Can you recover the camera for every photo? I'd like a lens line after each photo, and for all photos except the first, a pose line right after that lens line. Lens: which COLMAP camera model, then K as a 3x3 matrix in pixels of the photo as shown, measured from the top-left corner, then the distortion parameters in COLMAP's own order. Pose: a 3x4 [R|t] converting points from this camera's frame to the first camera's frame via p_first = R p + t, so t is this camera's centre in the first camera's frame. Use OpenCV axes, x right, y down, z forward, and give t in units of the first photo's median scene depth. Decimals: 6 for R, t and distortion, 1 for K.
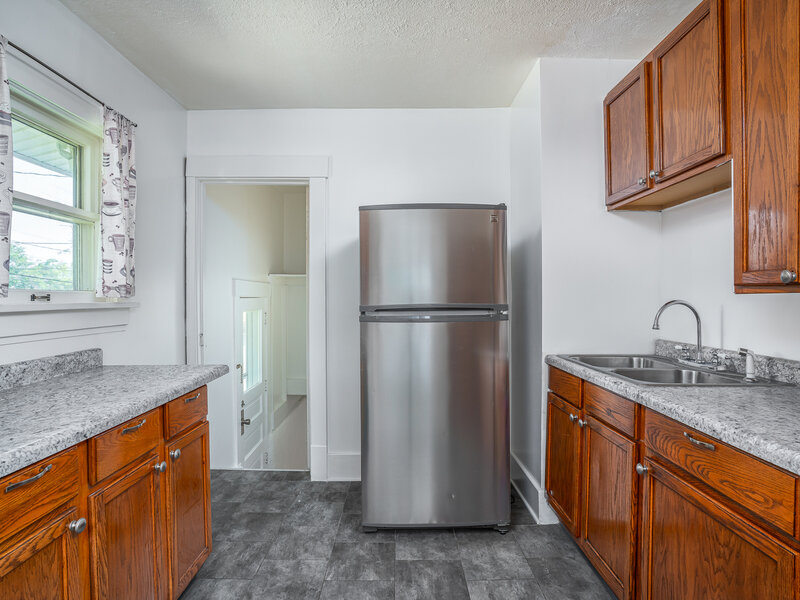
lens RADIAL K [[449.1, 0, 400.0], [0, 449.1, 300.0], [0, 0, 1]] dist [-0.001070, 0.000176]
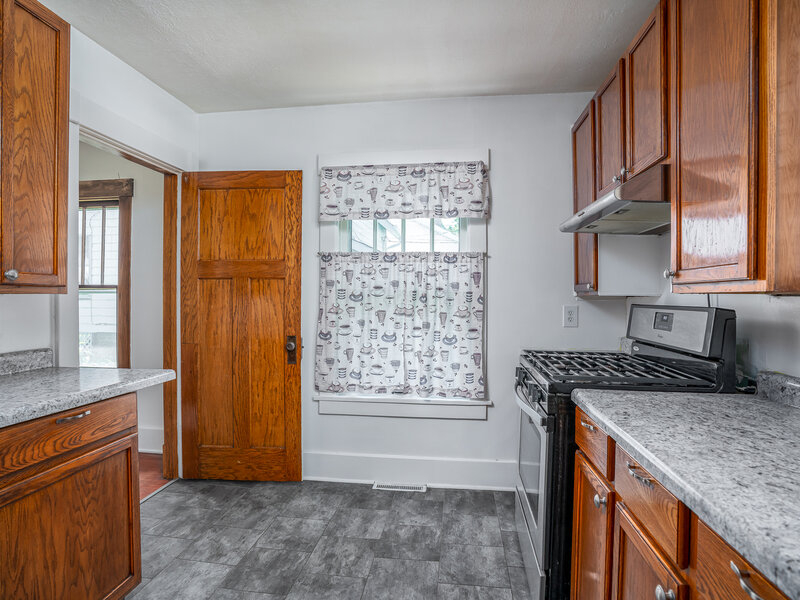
lens RADIAL K [[449.1, 0, 400.0], [0, 449.1, 300.0], [0, 0, 1]] dist [-0.001070, 0.000176]
pose [[-0.990561, 0.003287, 0.137031, -0.376536], [0.004613, 0.999946, 0.009364, -0.004817], [-0.136993, 0.009908, -0.990523, 2.157075]]
